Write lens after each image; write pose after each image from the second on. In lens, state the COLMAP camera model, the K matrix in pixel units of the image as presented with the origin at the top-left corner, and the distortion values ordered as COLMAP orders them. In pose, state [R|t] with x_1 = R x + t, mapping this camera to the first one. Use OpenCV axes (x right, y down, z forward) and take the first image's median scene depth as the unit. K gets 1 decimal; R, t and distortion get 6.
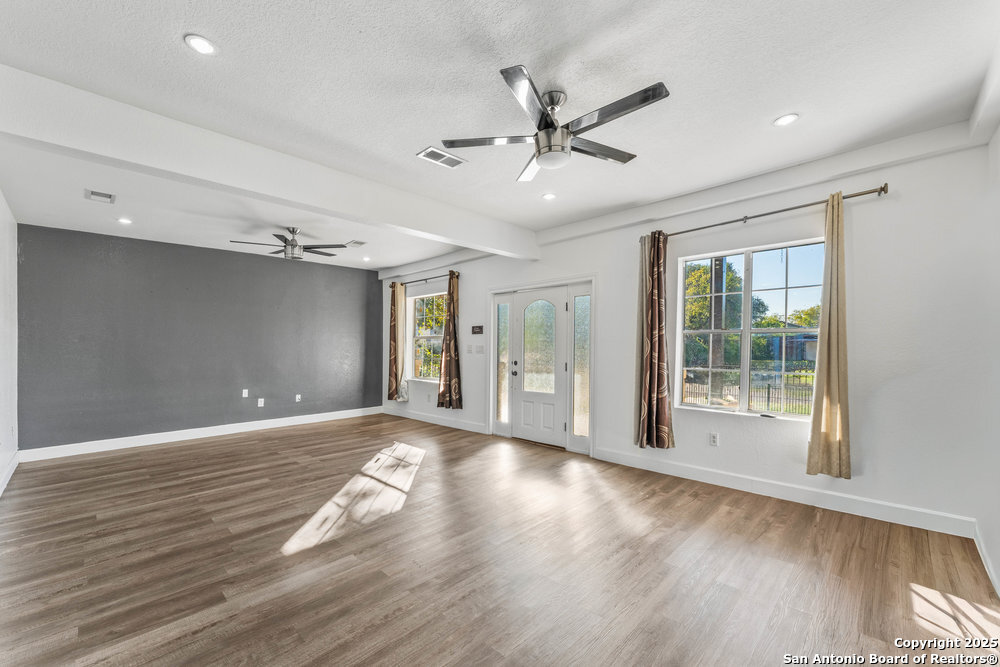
lens RADIAL K [[406.2, 0, 519.7], [0, 406.2, 357.2], [0, 0, 1]] dist [-0.008055, -0.000239]
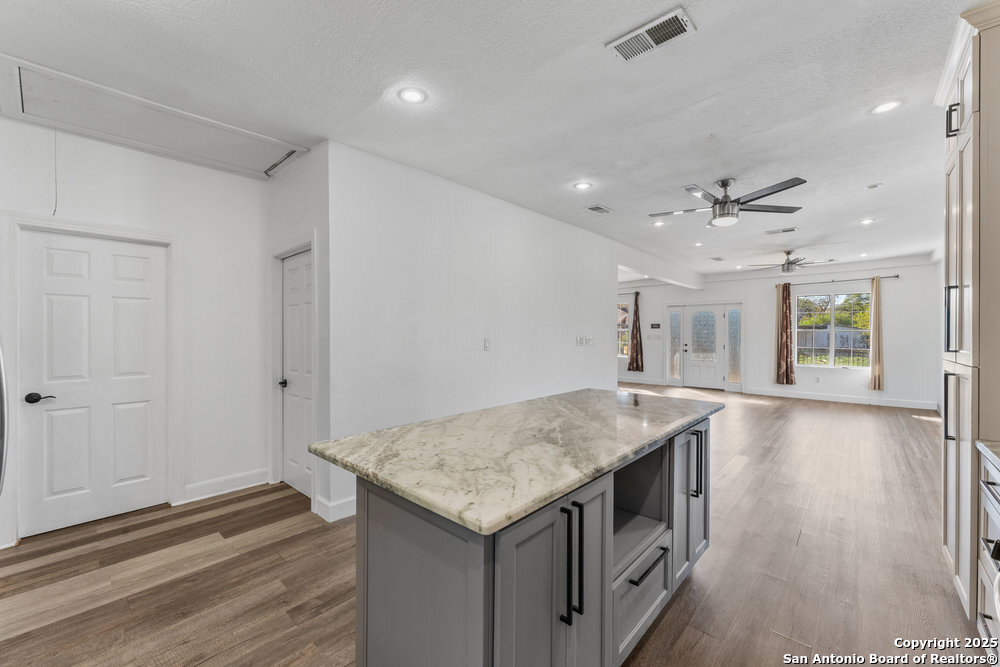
lens RADIAL K [[406.2, 0, 494.5], [0, 406.2, 329.1], [0, 0, 1]] dist [-0.008055, -0.000239]
pose [[0.999971, 0.007016, 0.003007, -1.140274], [-0.006913, 0.999439, -0.032781, 0.011658], [-0.003236, 0.032760, 0.999458, -1.054725]]
